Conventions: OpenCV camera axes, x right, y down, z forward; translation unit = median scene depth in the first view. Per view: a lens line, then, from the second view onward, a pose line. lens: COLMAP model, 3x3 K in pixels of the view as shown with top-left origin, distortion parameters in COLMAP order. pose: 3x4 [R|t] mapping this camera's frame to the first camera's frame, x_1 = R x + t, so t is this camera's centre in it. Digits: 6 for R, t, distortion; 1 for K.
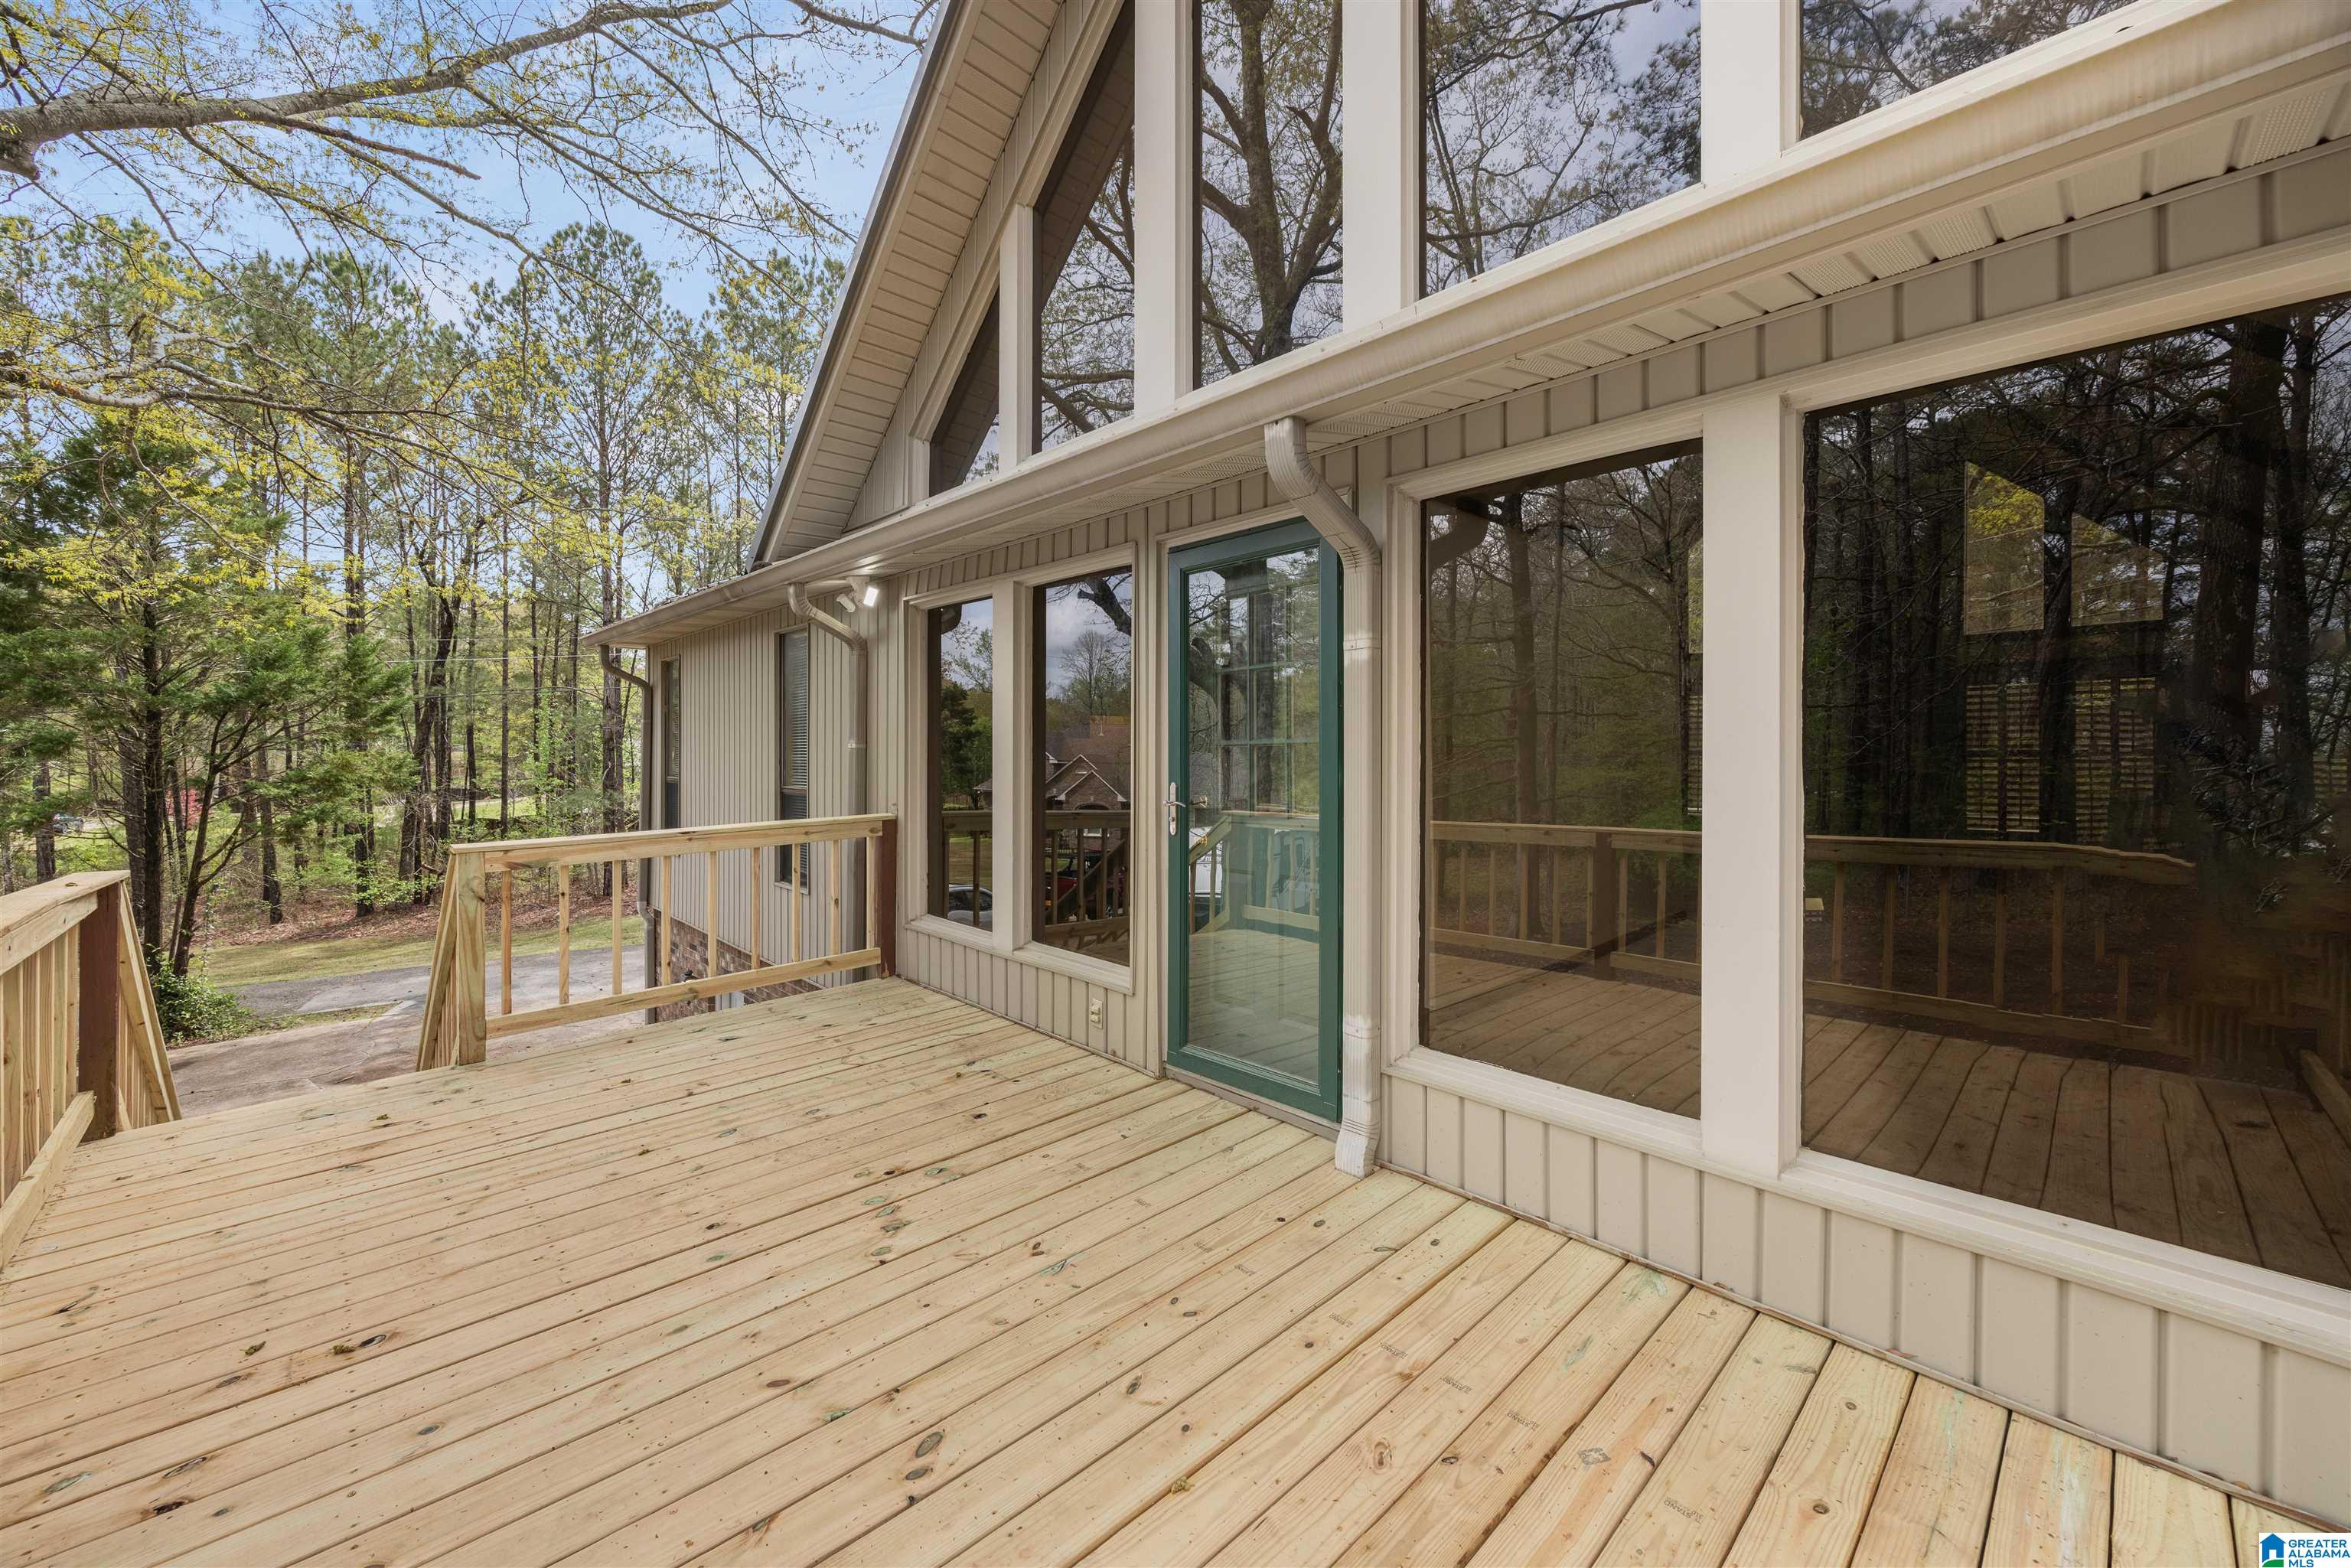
lens RADIAL K [[898.7, 0, 1170.1], [0, 898.7, 778.4], [0, 0, 1]] dist [0.004059, 0.000067]
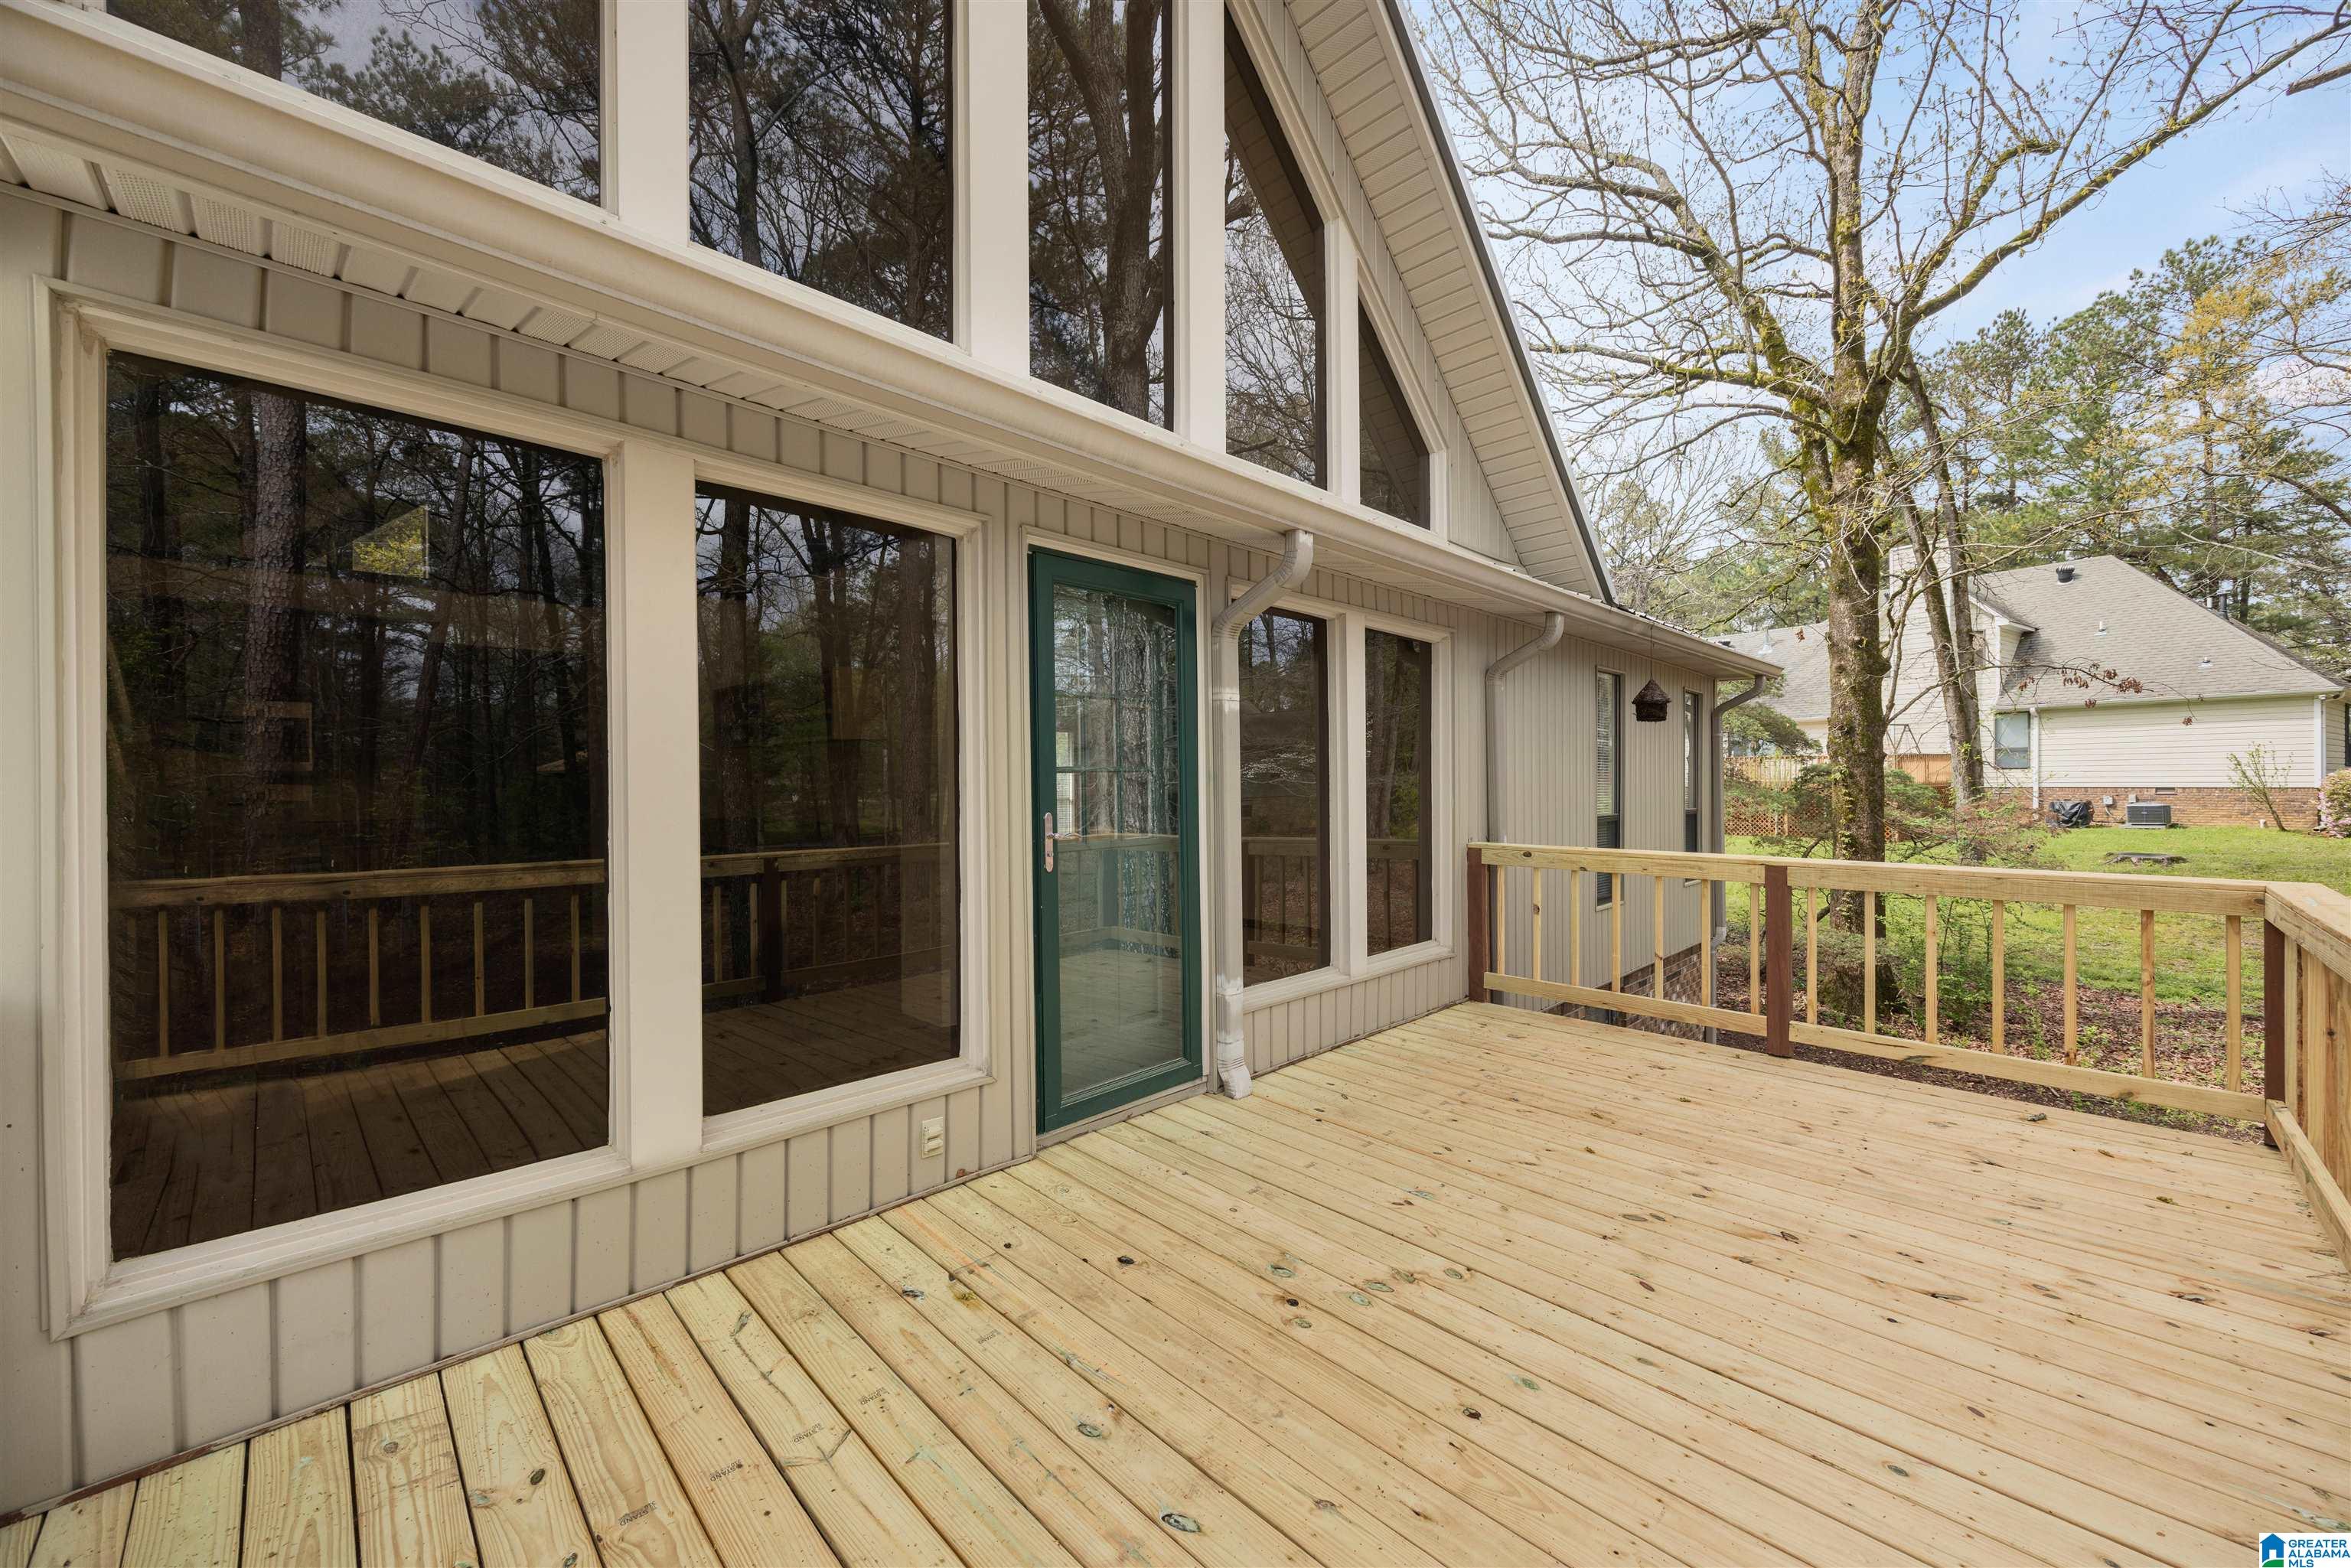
lens RADIAL K [[898.7, 0, 1169.5], [0, 898.7, 780.2], [0, 0, 1]] dist [0.004059, 0.000067]
pose [[-0.029110, 0.004795, 0.999565, -0.963490], [0.028410, 0.999588, -0.003967, -0.021040], [-0.999172, 0.028282, -0.029234, 0.973146]]
